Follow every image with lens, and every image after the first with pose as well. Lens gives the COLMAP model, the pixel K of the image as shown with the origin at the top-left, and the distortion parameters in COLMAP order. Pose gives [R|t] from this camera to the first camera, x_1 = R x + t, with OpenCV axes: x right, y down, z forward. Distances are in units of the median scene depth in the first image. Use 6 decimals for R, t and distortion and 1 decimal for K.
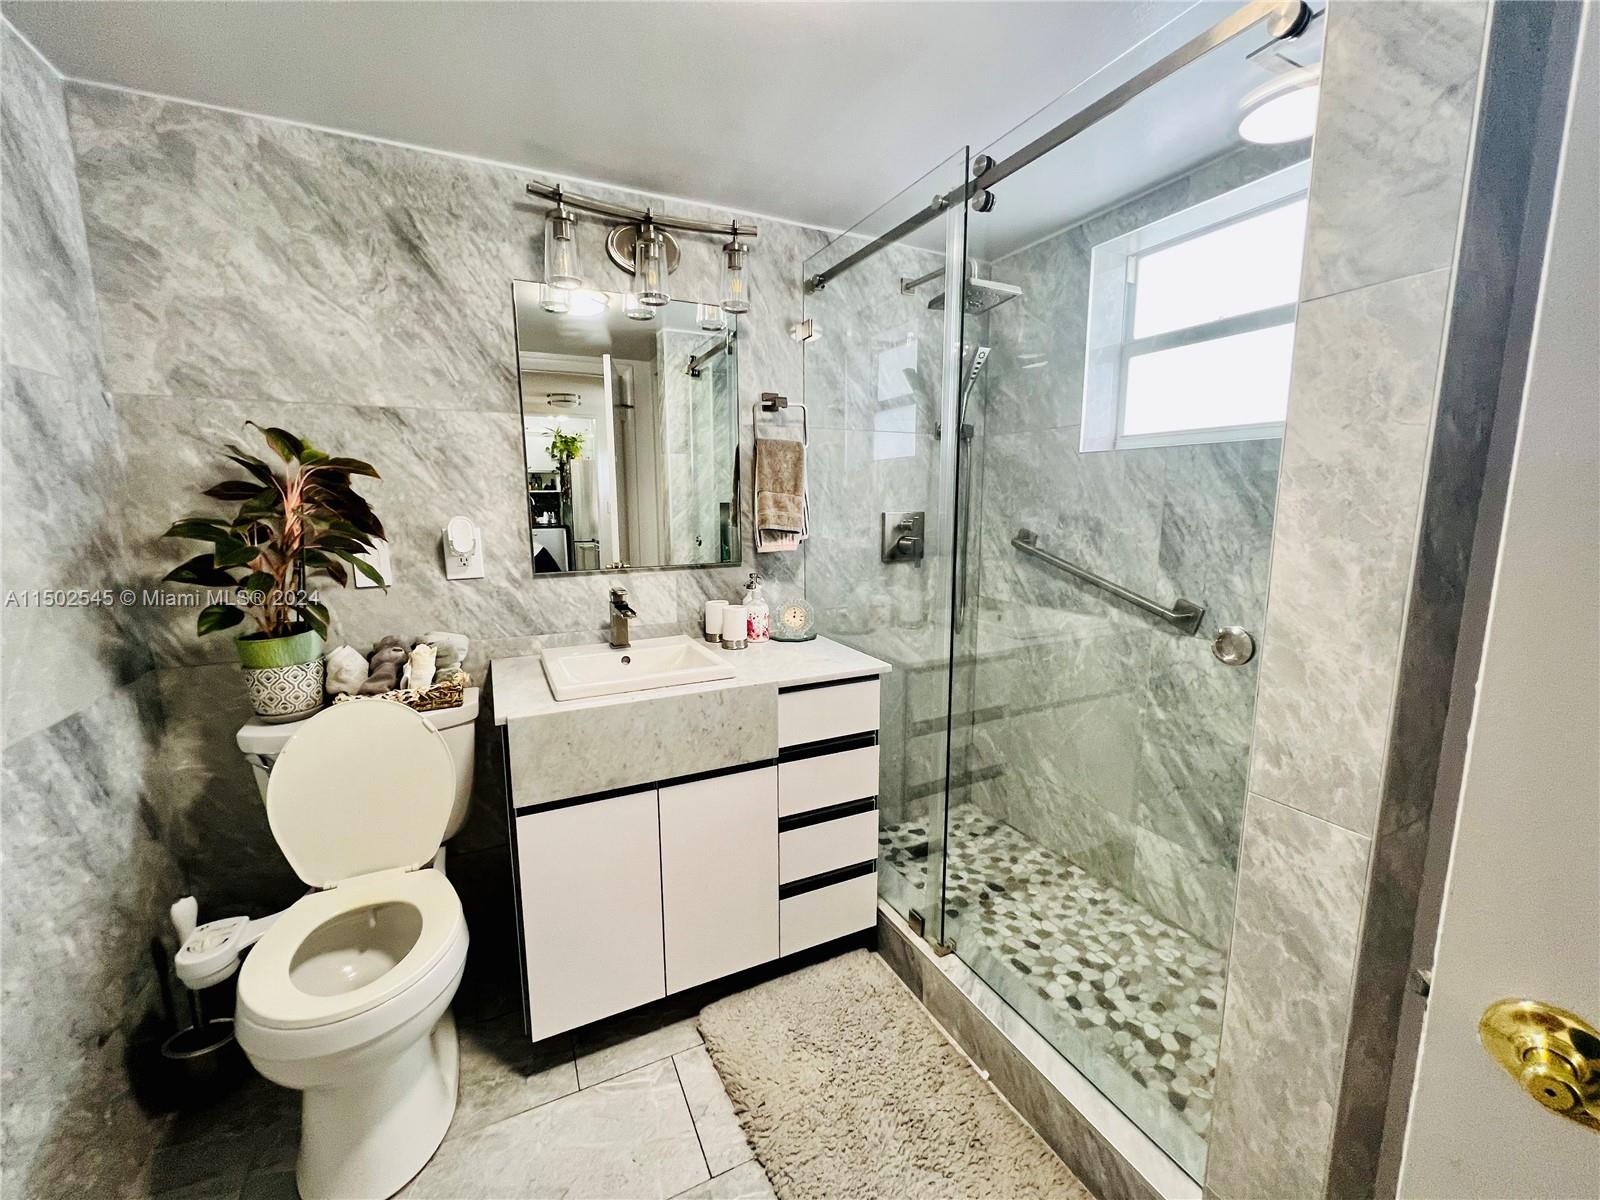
lens RADIAL K [[637.6, 0, 800.0], [0, 637.6, 600.0], [0, 0, 1]] dist [-0.000167, 0.000358]
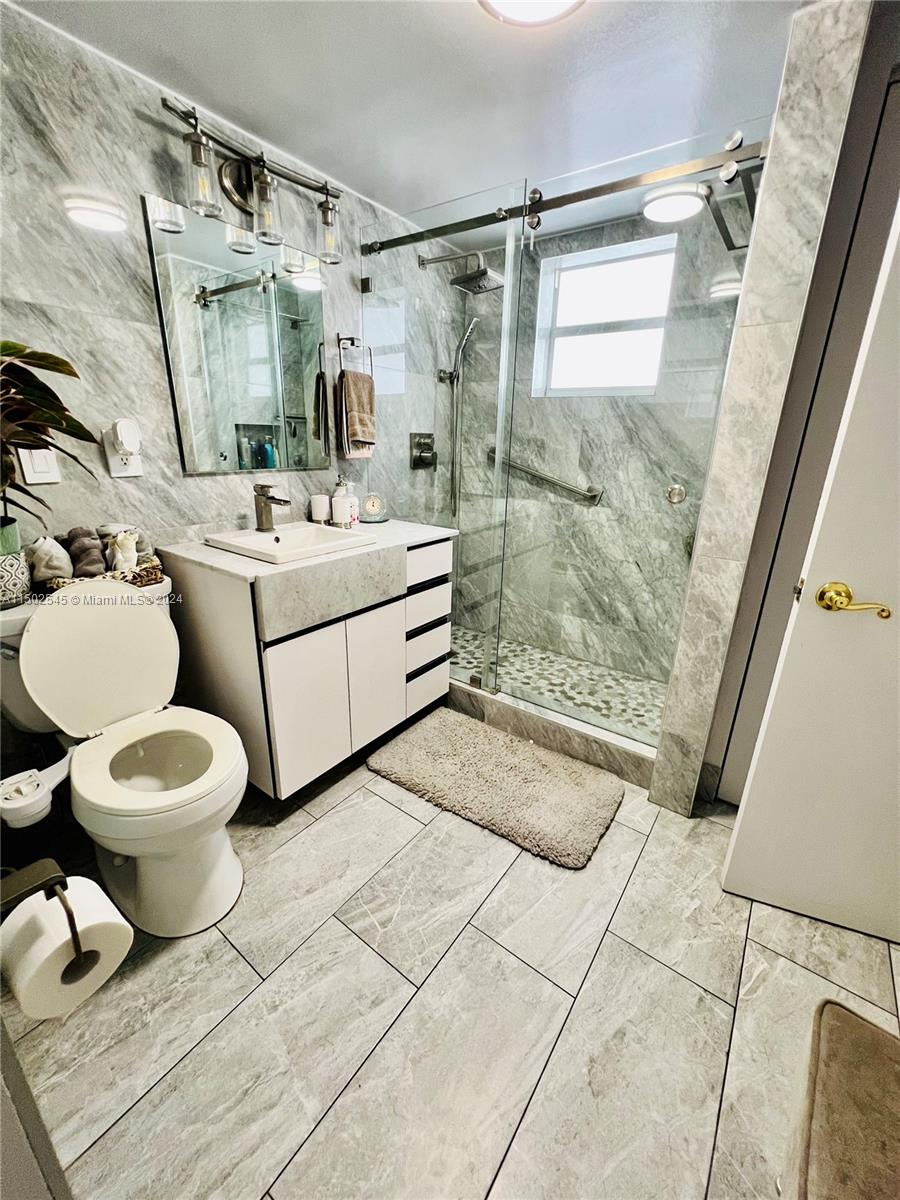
lens RADIAL K [[478.2, 0, 450.0], [0, 478.2, 600.0], [0, 0, 1]] dist [-0.000167, 0.000358]
pose [[0.883140, -0.124418, 0.452310, -0.430116], [0.044030, 0.981915, 0.184129, 0.051675], [-0.467039, -0.142697, 0.872646, -0.052994]]
